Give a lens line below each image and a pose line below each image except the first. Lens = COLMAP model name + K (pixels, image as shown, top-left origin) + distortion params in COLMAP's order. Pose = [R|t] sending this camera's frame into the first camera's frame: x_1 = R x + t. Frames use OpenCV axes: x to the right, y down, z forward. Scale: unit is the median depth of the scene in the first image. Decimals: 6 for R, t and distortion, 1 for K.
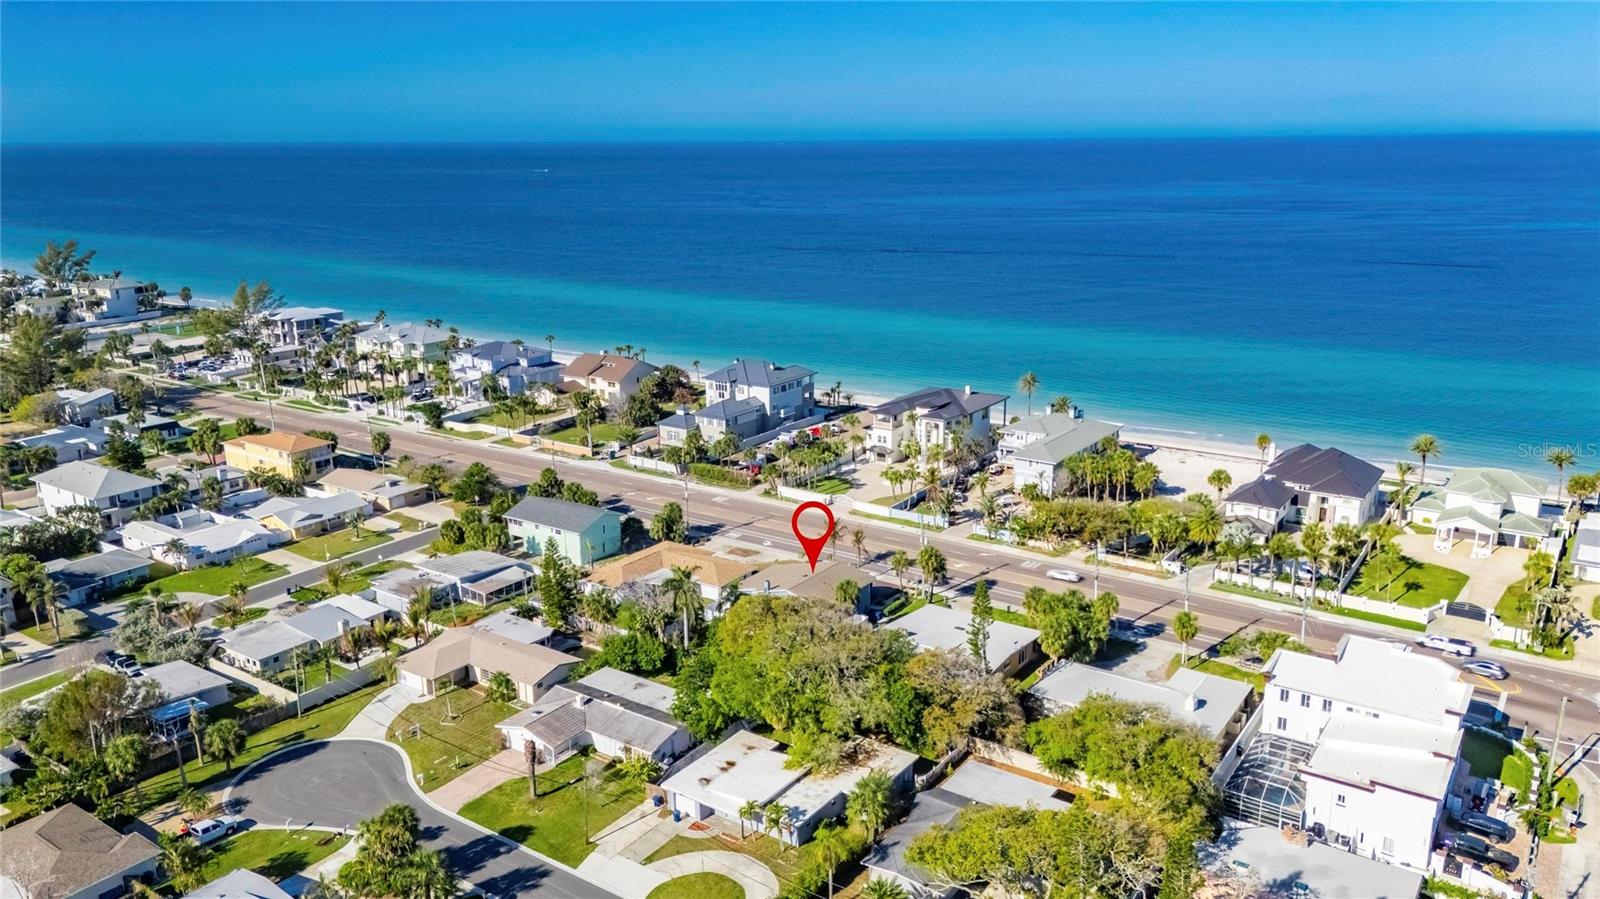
lens RADIAL K [[1181.6, 0, 800.0], [0, 1181.6, 449.5], [0, 0, 1]] dist [0.006783, -0.000464]
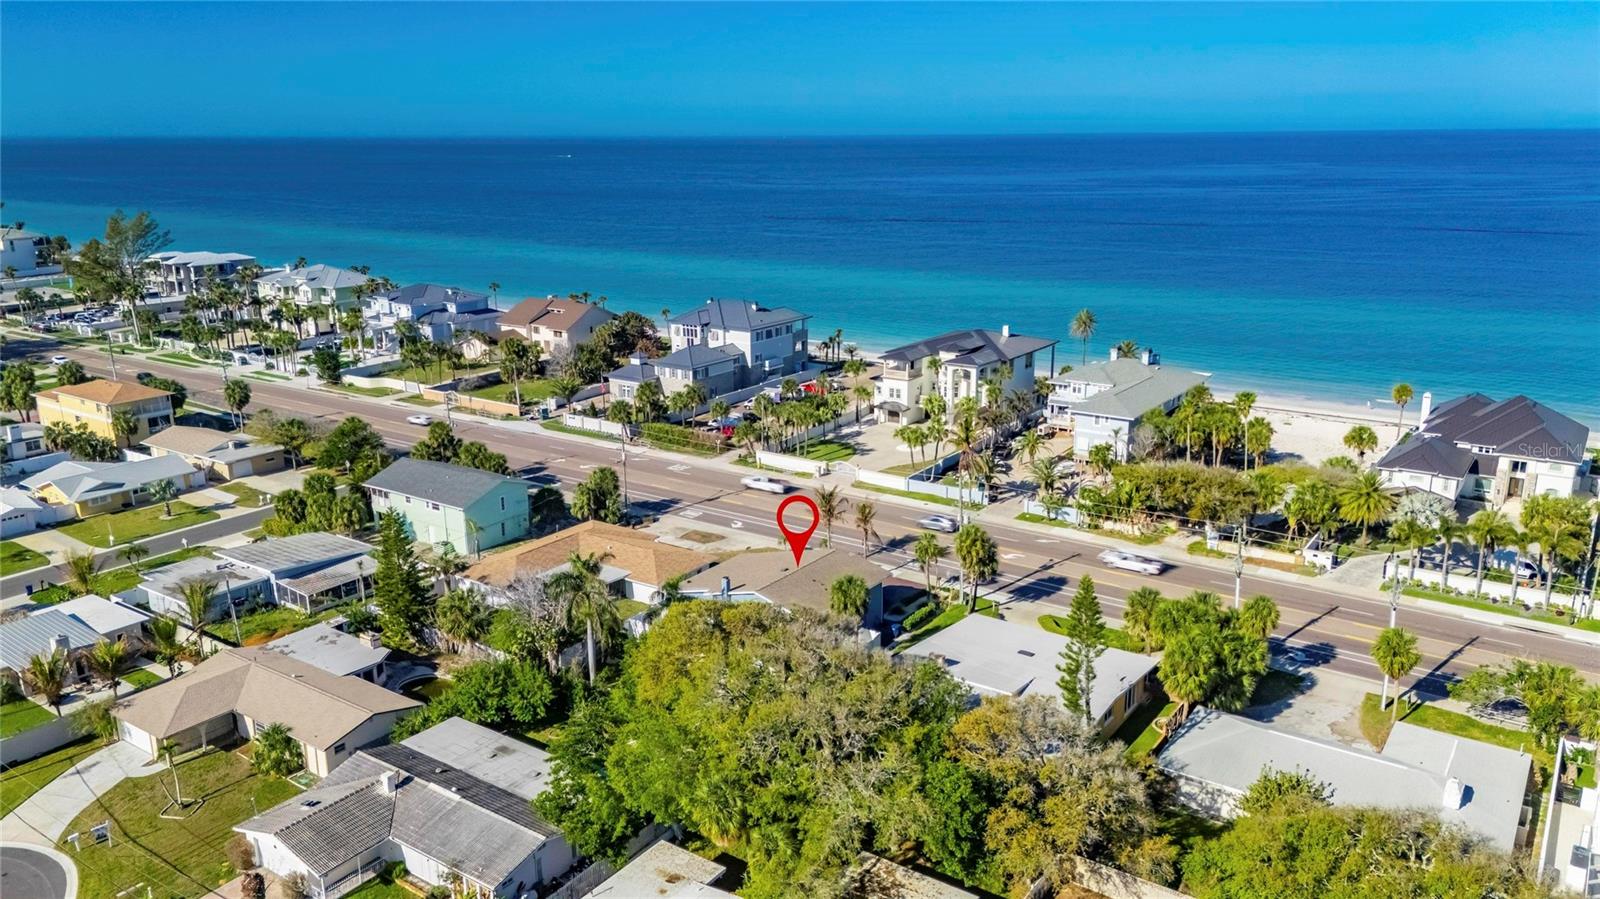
lens RADIAL K [[1180.6, 0, 800.0], [0, 1180.6, 449.5], [0, 0, 1]] dist [-0.004171, 0.003194]
pose [[0.999994, 0.003265, -0.001528, 0.011667], [-0.003261, 0.999992, 0.002492, 0.032838], [0.001536, -0.002487, 0.999996, 0.294639]]
